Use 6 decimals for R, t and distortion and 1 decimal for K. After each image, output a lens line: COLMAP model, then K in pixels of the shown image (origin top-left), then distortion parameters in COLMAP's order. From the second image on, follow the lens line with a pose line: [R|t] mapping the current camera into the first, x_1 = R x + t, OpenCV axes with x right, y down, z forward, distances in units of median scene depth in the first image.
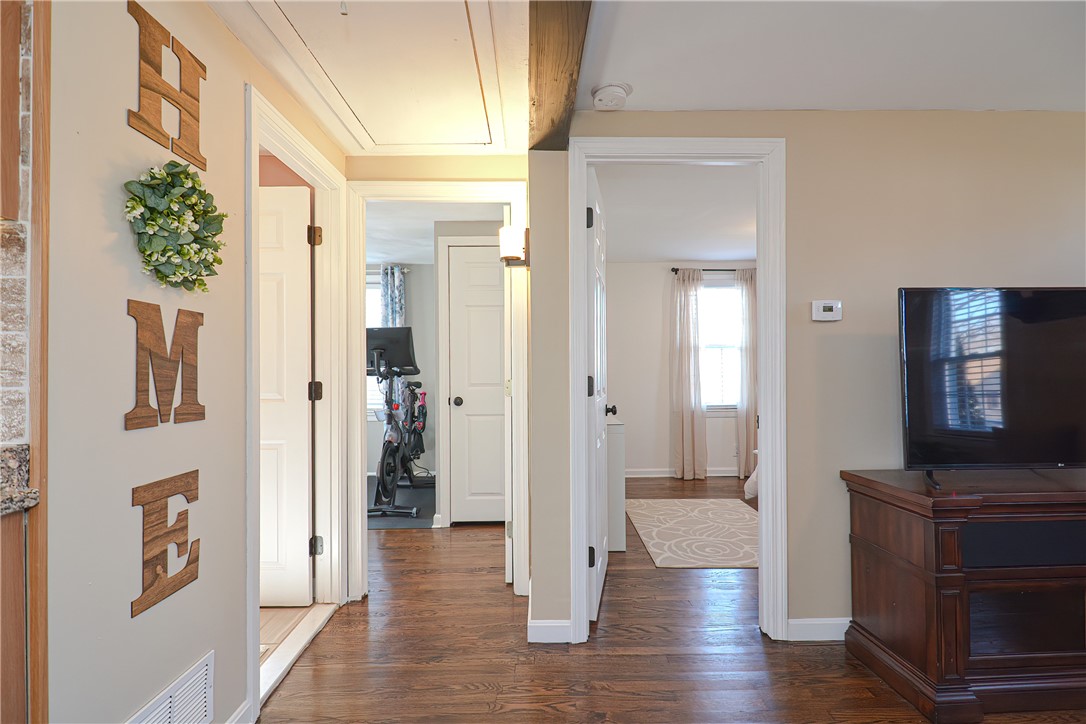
lens RADIAL K [[532.9, 0, 546.1], [0, 532.9, 364.3], [0, 0, 1]] dist [-0.005544, -0.011502]
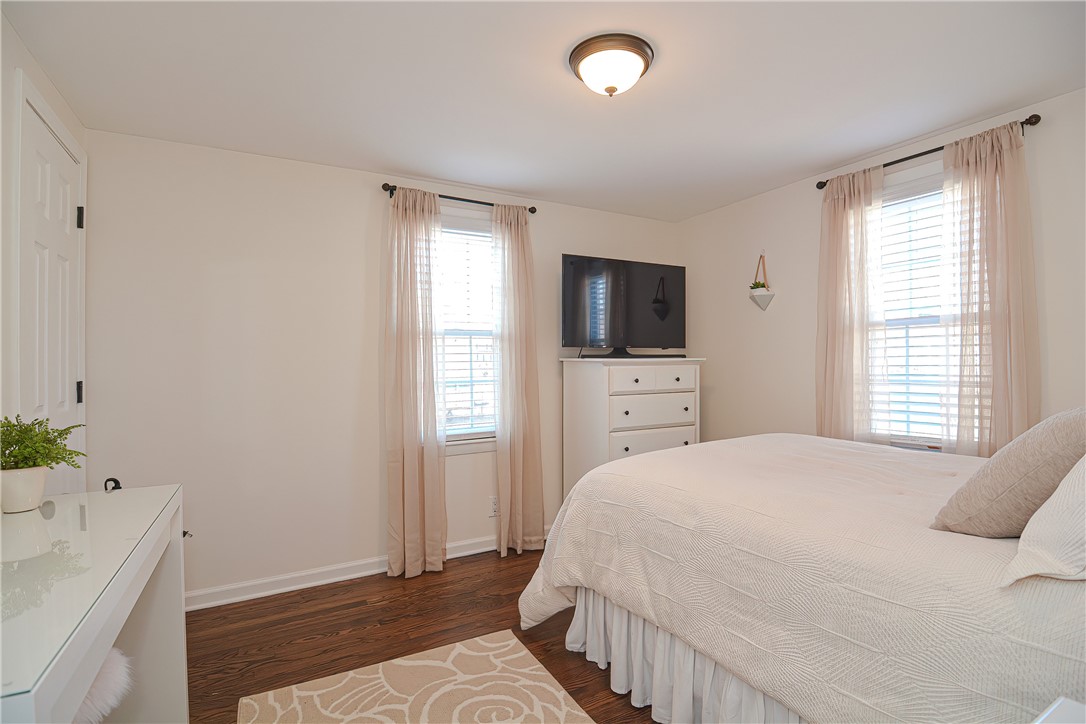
lens RADIAL K [[520.6, 0, 543.0], [0, 520.6, 362.0], [0, 0, 1]] dist [-0.002749, -0.010647]
pose [[0.885030, 0.000389, 0.465533, 0.337884], [0.000025, 1.000000, -0.000882, -0.001176], [-0.465533, 0.000792, 0.885030, 1.155069]]
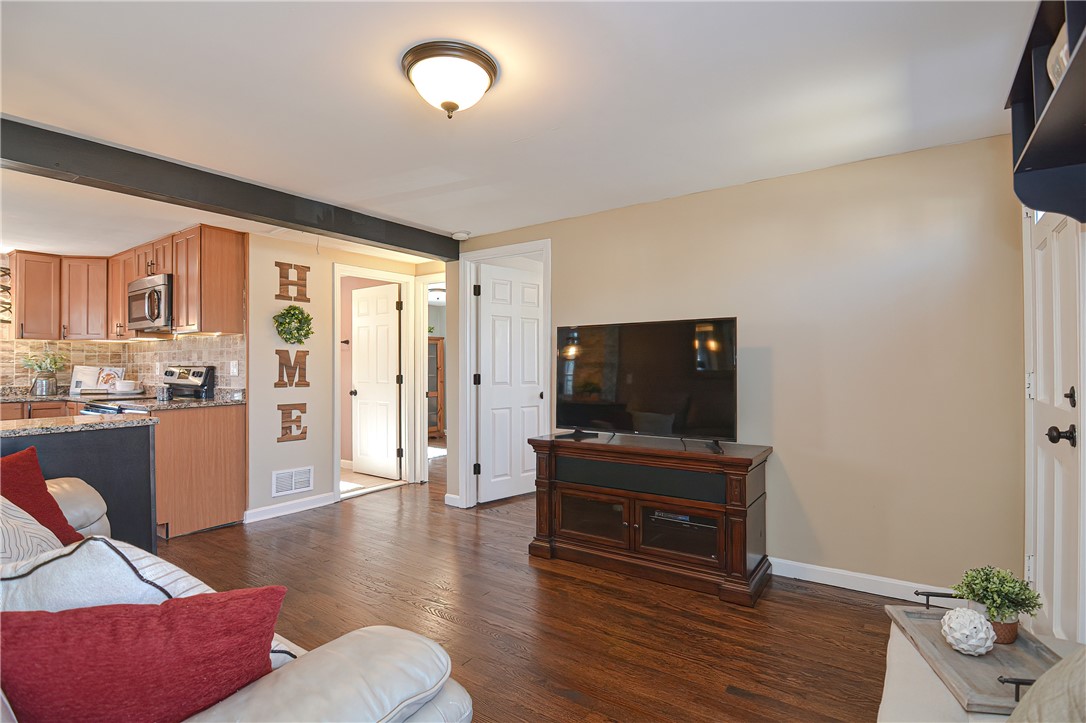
lens RADIAL K [[532.9, 0, 546.1], [0, 532.9, 363.8], [0, 0, 1]] dist [-0.005544, -0.011502]
pose [[0.803983, 0.001756, -0.594649, 1.449848], [0.001687, 0.999985, 0.005234, -0.024660], [0.594649, -0.005211, 0.803968, -0.400207]]
